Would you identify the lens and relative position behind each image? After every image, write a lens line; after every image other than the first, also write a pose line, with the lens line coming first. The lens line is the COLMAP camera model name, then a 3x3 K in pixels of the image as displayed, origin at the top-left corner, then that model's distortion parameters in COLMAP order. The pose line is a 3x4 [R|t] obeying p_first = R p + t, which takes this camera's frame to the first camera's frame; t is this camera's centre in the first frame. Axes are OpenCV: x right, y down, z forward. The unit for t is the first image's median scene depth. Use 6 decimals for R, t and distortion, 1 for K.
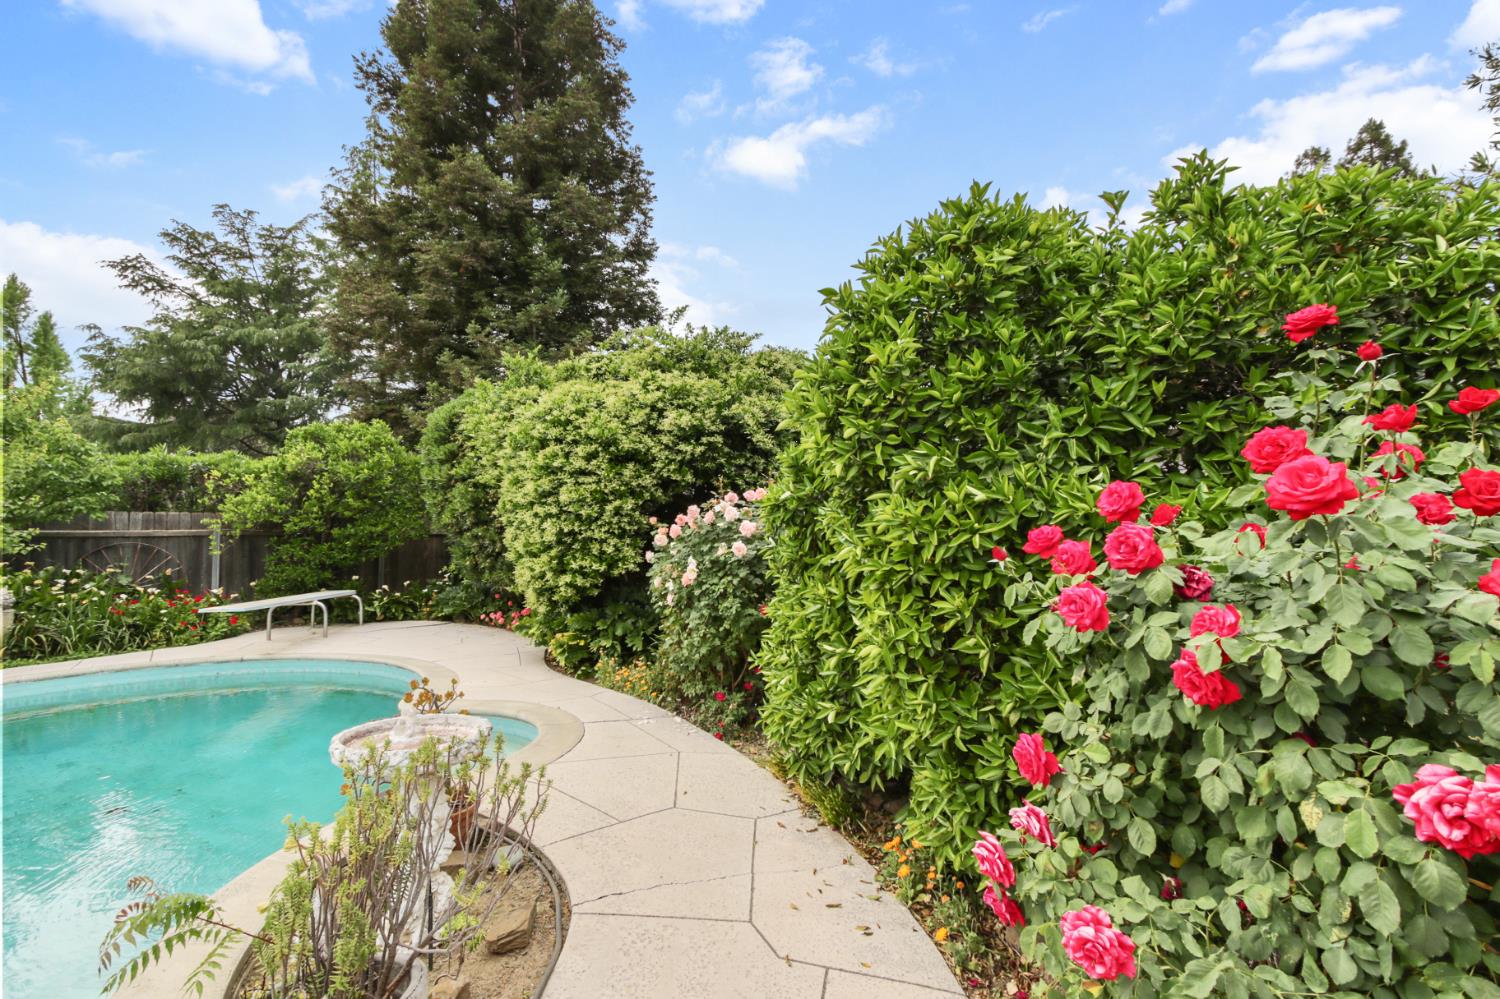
lens RADIAL K [[709.1, 0, 763.9], [0, 709.1, 508.0], [0, 0, 1]] dist [-0.000689, 0.003239]
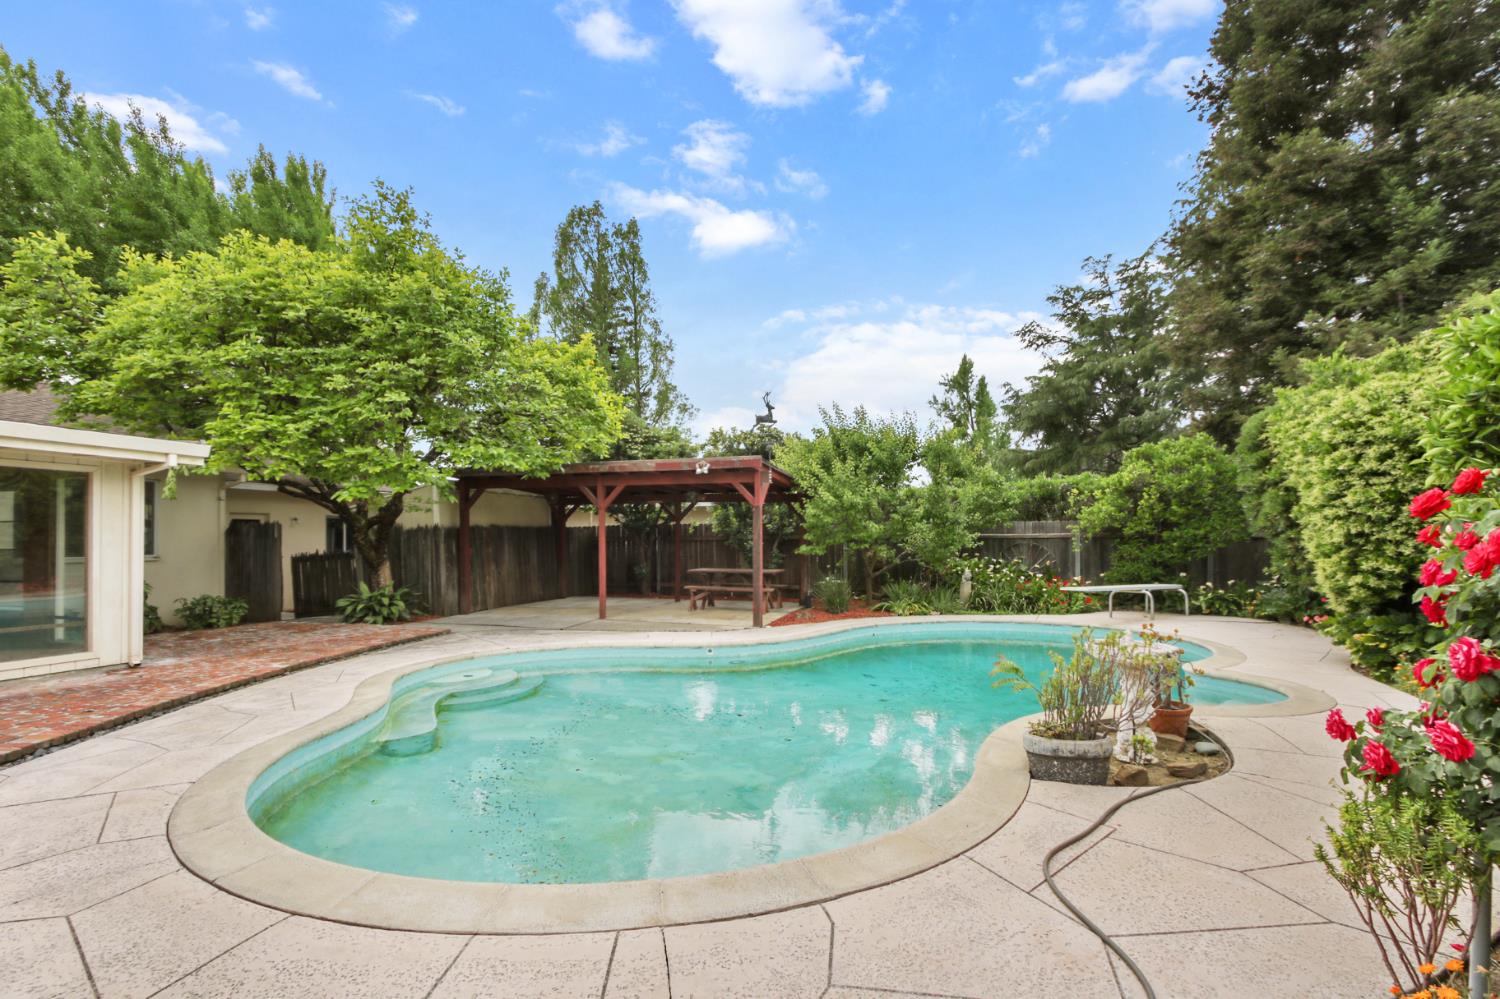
lens RADIAL K [[709.1, 0, 757.3], [0, 709.1, 509.9], [0, 0, 1]] dist [-0.000689, 0.003239]
pose [[0.449451, -0.033580, -0.892674, 0.150650], [0.030706, 0.999283, -0.022131, -0.002302], [0.892777, -0.017464, 0.450160, -0.137596]]
